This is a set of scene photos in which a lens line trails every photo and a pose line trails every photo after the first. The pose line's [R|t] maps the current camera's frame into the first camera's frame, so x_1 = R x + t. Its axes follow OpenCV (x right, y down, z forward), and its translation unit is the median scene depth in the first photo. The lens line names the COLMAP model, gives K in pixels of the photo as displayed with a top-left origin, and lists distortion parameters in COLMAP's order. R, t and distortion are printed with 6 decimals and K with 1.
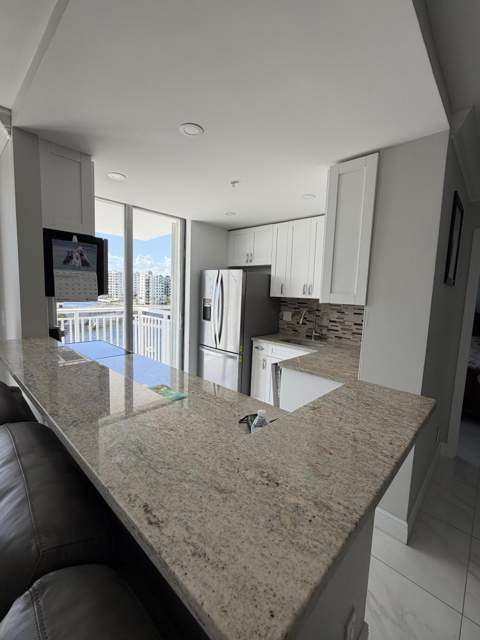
lens RADIAL K [[274.6, 0, 240.0], [0, 274.6, 320.0], [0, 0, 1]] dist [0.001538, 0.000138]
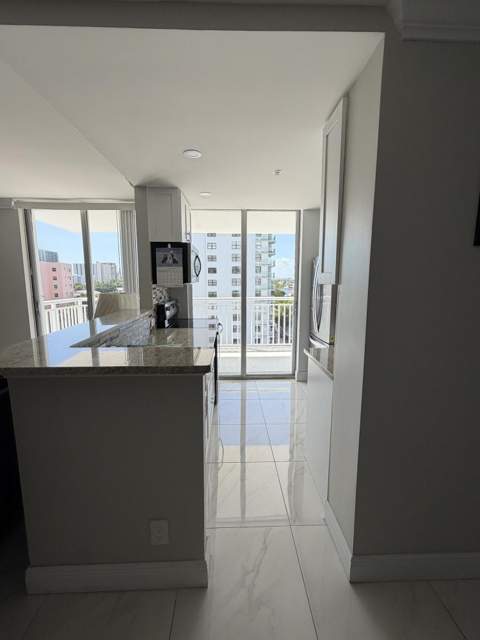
lens RADIAL K [[286.4, 0, 240.0], [0, 286.4, 320.0], [0, 0, 1]] dist [0.000398, -0.000019]
pose [[0.705810, 0.064279, -0.705479, 0.536839], [-0.051707, 0.997893, 0.039190, 0.020938], [0.706511, 0.008817, 0.707647, 0.104311]]
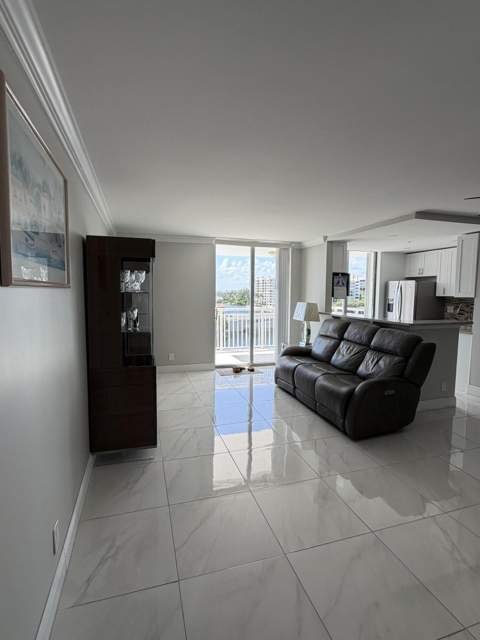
lens RADIAL K [[313.6, 0, 240.0], [0, 313.6, 320.0], [0, 0, 1]] dist [-0.001946, -0.000160]
pose [[0.869143, 0.010949, -0.494439, 0.032643], [-0.027668, 0.999266, -0.026508, 0.157366], [0.493786, 0.036719, 0.868808, -1.342553]]
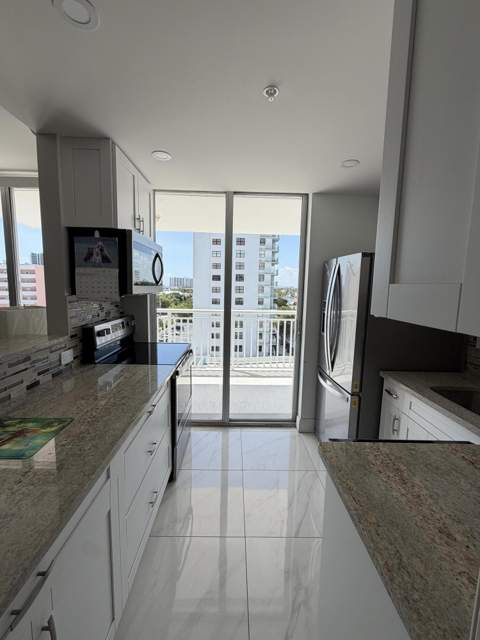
lens RADIAL K [[274.6, 0, 240.0], [0, 274.6, 320.0], [0, 0, 1]] dist [0.001538, 0.000138]
pose [[0.694424, 0.066056, -0.716528, 0.283262], [-0.075080, 0.996994, 0.019148, -0.037132], [0.715639, 0.040499, 0.697295, 0.463476]]
